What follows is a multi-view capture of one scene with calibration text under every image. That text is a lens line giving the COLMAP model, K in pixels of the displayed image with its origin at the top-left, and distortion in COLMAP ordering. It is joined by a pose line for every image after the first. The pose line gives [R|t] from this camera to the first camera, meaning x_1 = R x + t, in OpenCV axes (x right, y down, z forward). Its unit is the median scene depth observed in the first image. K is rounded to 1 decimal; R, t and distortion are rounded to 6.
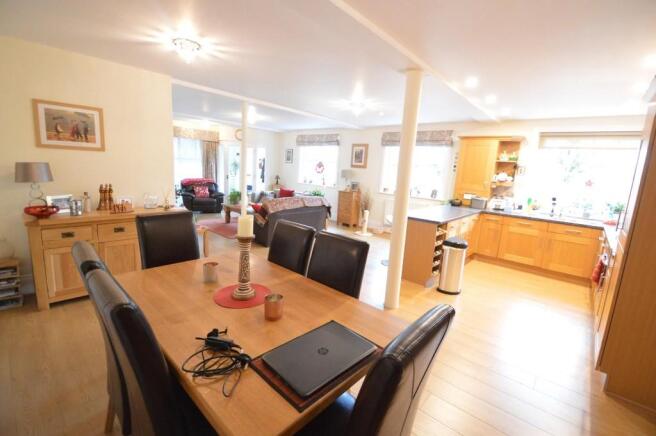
lens RADIAL K [[292.4, 0, 331.7], [0, 292.4, 216.5], [0, 0, 1]] dist [0.025004, -0.022563]
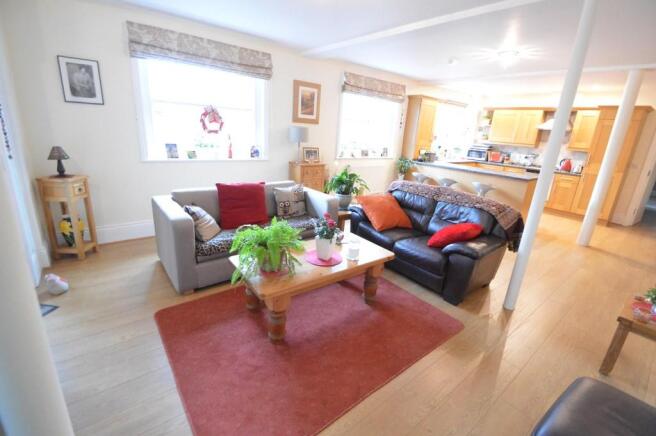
lens RADIAL K [[292.4, 0, 331.7], [0, 292.4, 216.5], [0, 0, 1]] dist [0.025004, -0.022563]
pose [[0.161546, -0.334643, 0.928395, -0.714972], [0.109713, 0.941010, 0.320100, -0.226818], [-0.980748, 0.050146, 0.188731, 1.097812]]
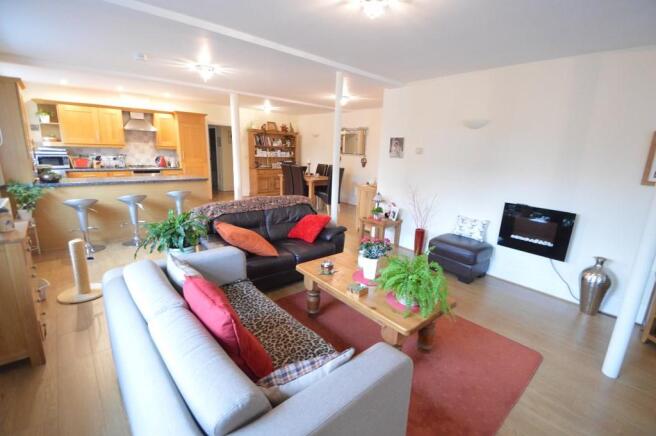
lens RADIAL K [[292.4, 0, 331.7], [0, 292.4, 216.5], [0, 0, 1]] dist [0.025004, -0.022563]
pose [[-0.989655, -0.119834, 0.078882, -0.320881], [-0.079814, 0.916770, 0.391361, -0.287344], [-0.119215, 0.381016, -0.916850, 1.559118]]
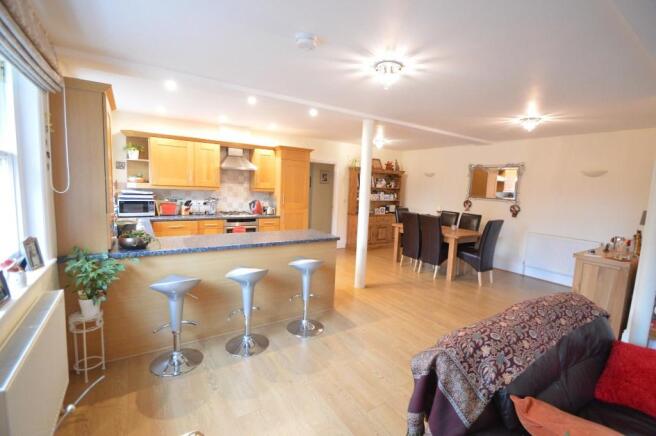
lens RADIAL K [[292.4, 0, 331.7], [0, 292.4, 216.5], [0, 0, 1]] dist [0.025004, -0.022563]
pose [[-0.962184, -0.128261, 0.240315, 0.021583], [-0.056934, 0.957418, 0.283036, -0.222518], [-0.266385, 0.258650, -0.928515, 1.286010]]
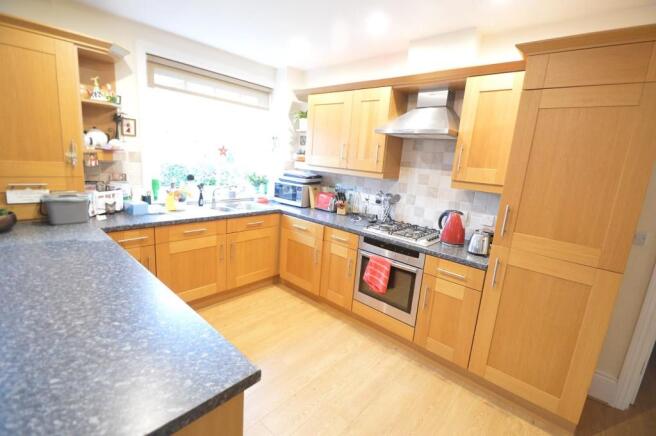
lens RADIAL K [[292.4, 0, 331.7], [0, 292.4, 216.5], [0, 0, 1]] dist [0.025004, -0.022563]
pose [[-0.003107, -0.257673, 0.966227, 0.112208], [0.094035, 0.961875, 0.256815, -0.095961], [-0.995564, 0.091657, 0.021242, 0.599789]]
